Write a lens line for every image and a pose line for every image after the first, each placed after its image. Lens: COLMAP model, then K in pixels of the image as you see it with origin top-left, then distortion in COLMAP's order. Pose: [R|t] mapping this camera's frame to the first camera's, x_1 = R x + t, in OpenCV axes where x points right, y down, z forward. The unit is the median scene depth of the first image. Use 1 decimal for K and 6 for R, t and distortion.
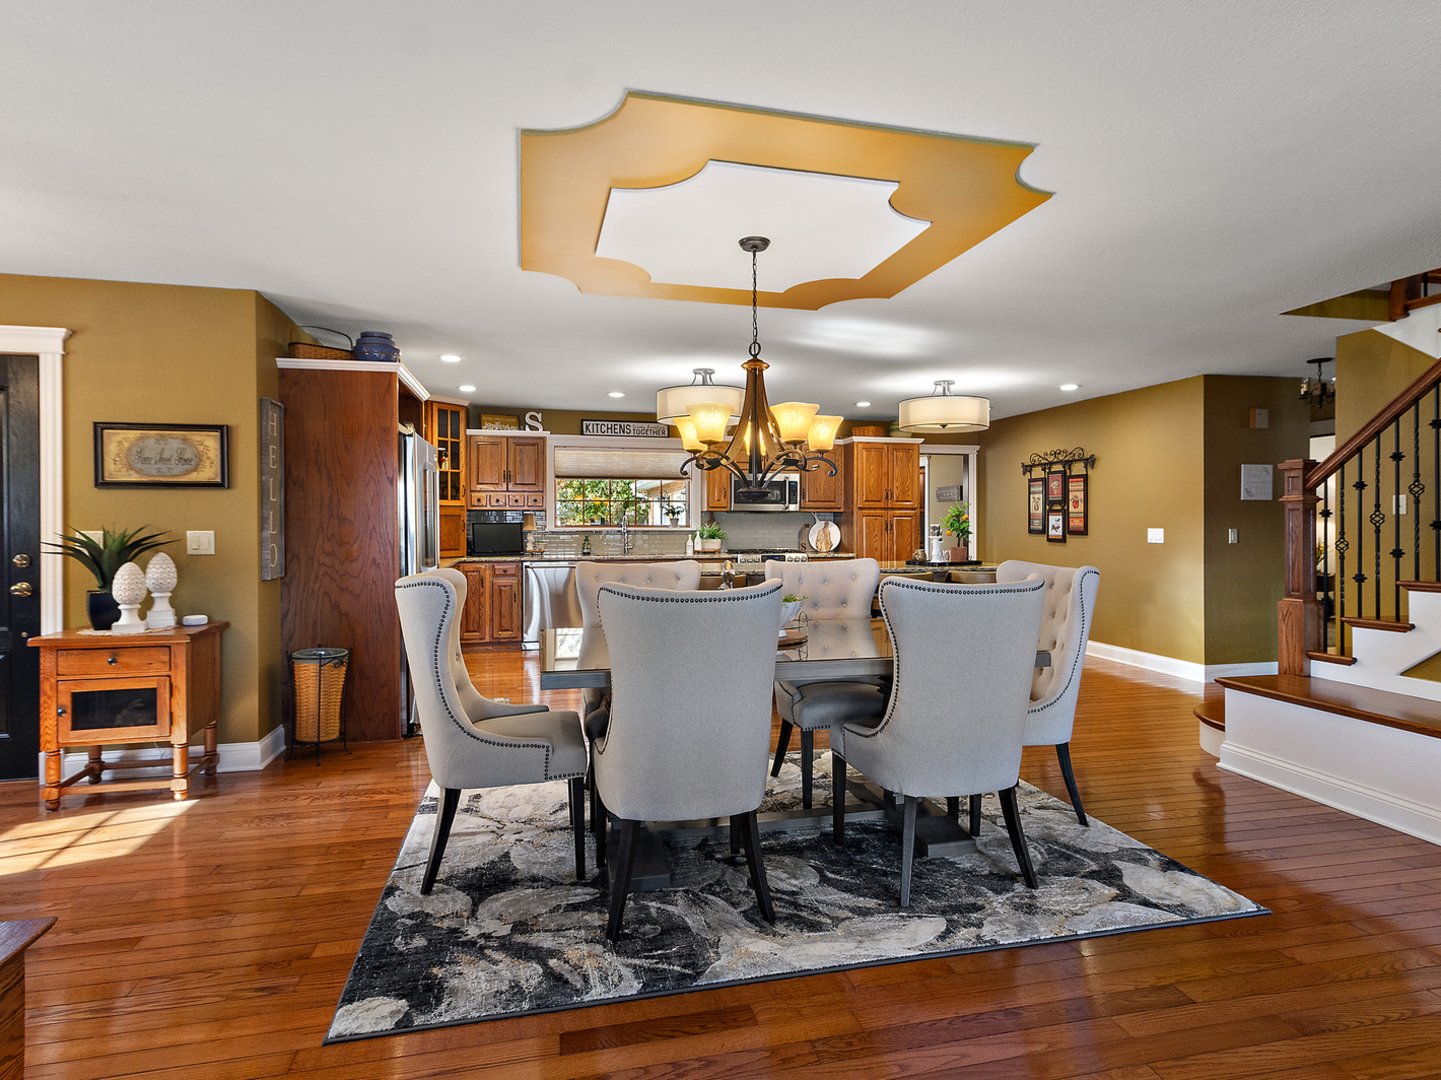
lens RADIAL K [[778.0, 0, 710.8], [0, 778.0, 524.6], [0, 0, 1]] dist [0.002259, 0.002555]
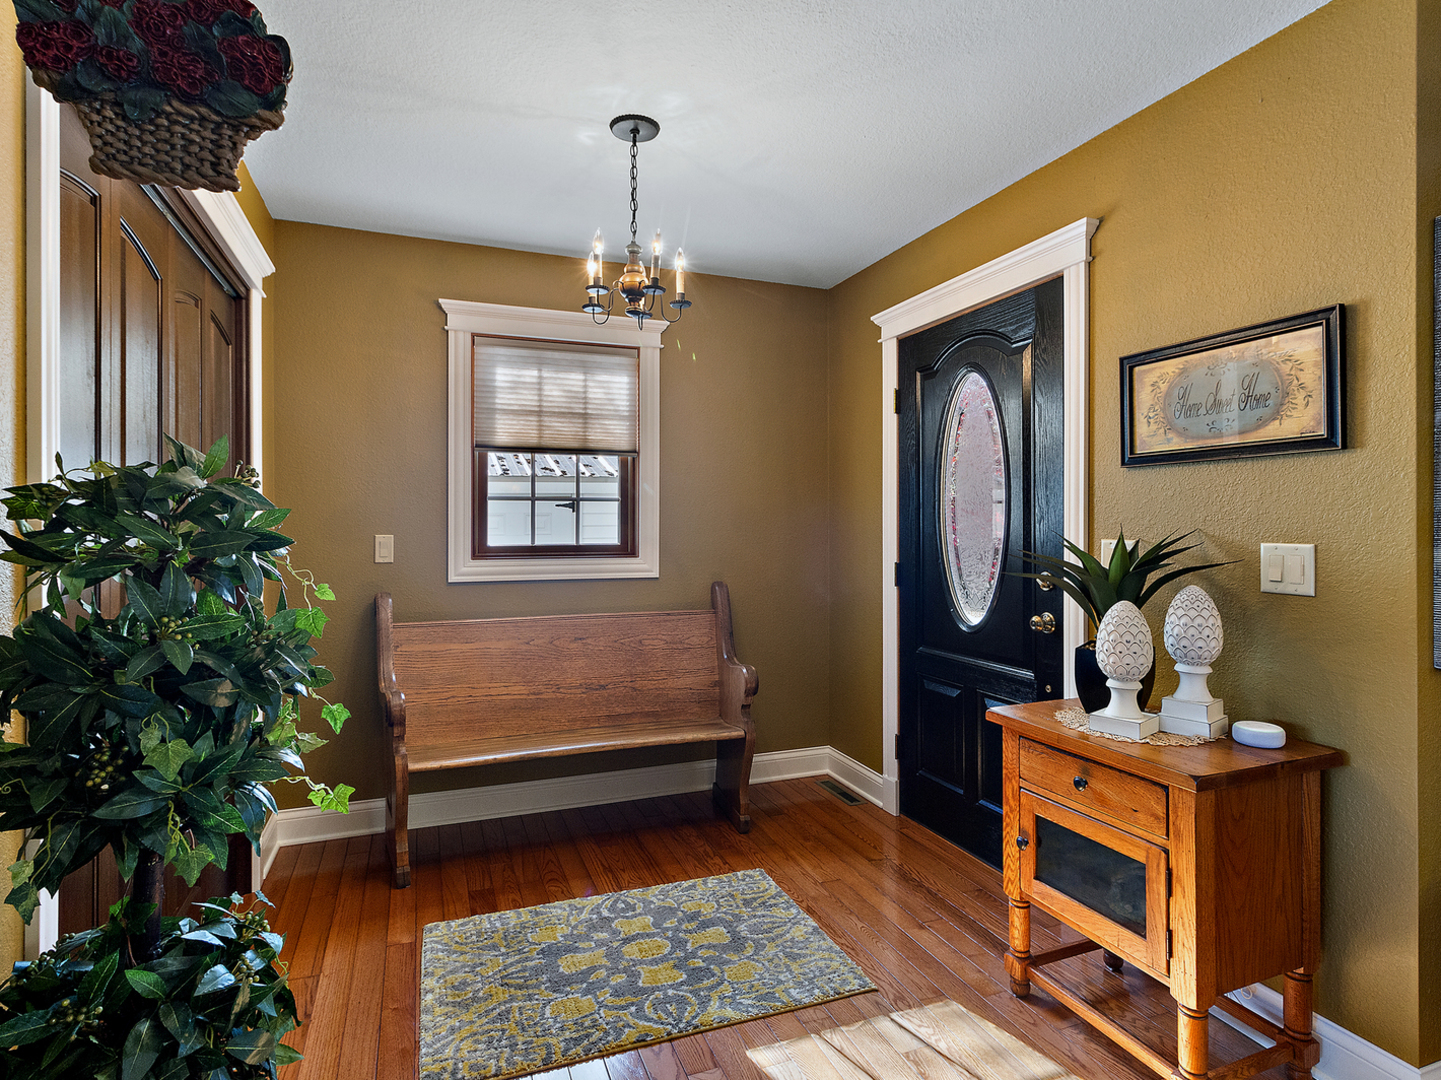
lens RADIAL K [[778.0, 0, 723.9], [0, 778.0, 524.7], [0, 0, 1]] dist [0.002259, 0.002555]
pose [[0.144679, 0.002861, -0.989475, -0.201317], [-0.000349, 0.999996, 0.002840, -0.004009], [0.989479, -0.000066, 0.144679, 0.506899]]
